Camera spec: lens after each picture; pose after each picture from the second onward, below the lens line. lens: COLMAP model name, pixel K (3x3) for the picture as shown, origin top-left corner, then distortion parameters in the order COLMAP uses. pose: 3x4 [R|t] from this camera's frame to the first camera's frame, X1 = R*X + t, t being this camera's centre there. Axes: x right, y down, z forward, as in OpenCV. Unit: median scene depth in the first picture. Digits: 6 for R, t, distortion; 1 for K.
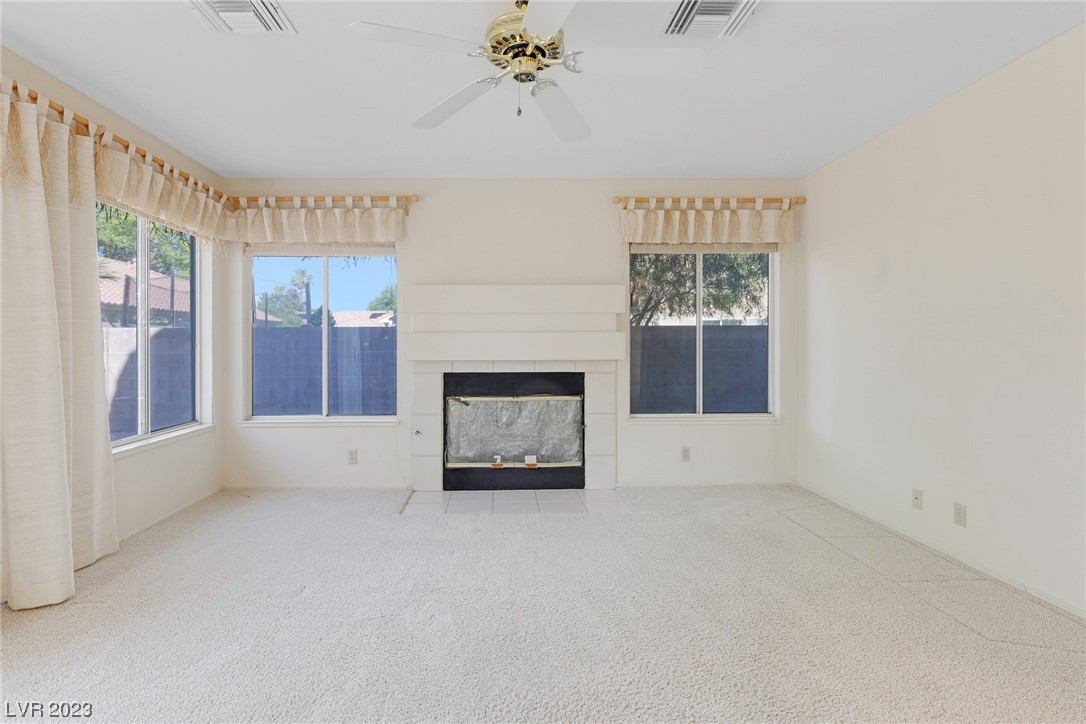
lens RADIAL K [[513.0, 0, 569.5], [0, 513.0, 346.9], [0, 0, 1]] dist [-0.004949, 0.000034]
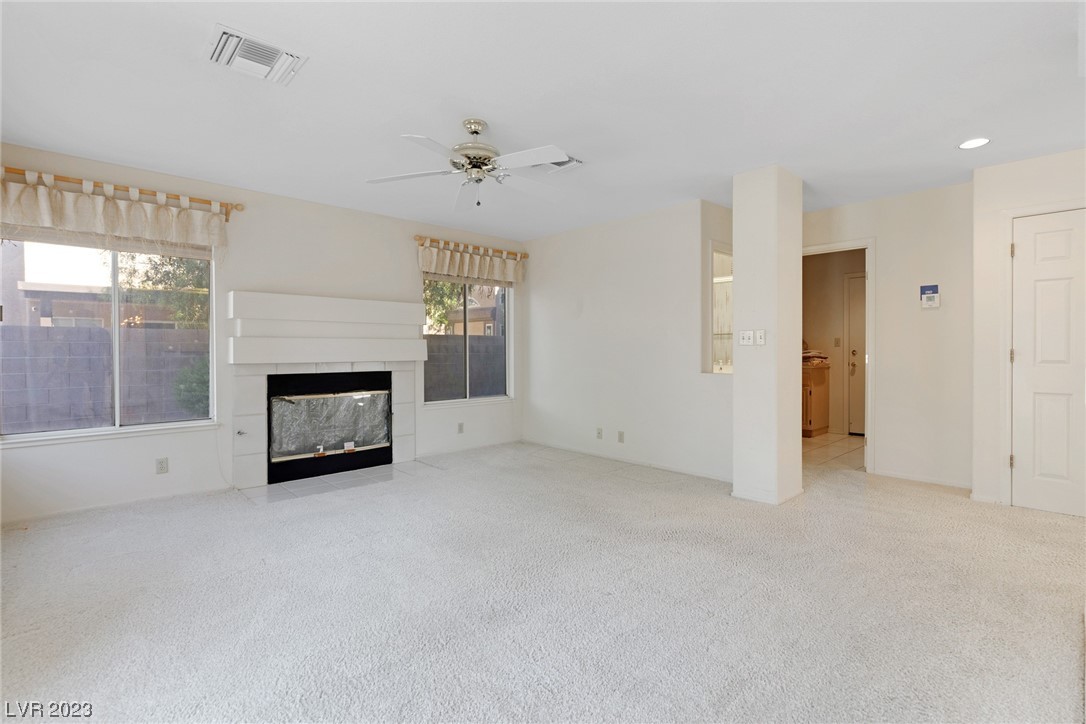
lens RADIAL K [[513.0, 0, 539.9], [0, 513.0, 359.0], [0, 0, 1]] dist [-0.004949, 0.000034]
pose [[0.746258, -0.009315, 0.665592, -0.537506], [-0.003935, 0.999823, 0.018405, -0.004840], [-0.665645, -0.016354, 0.746089, -0.178968]]
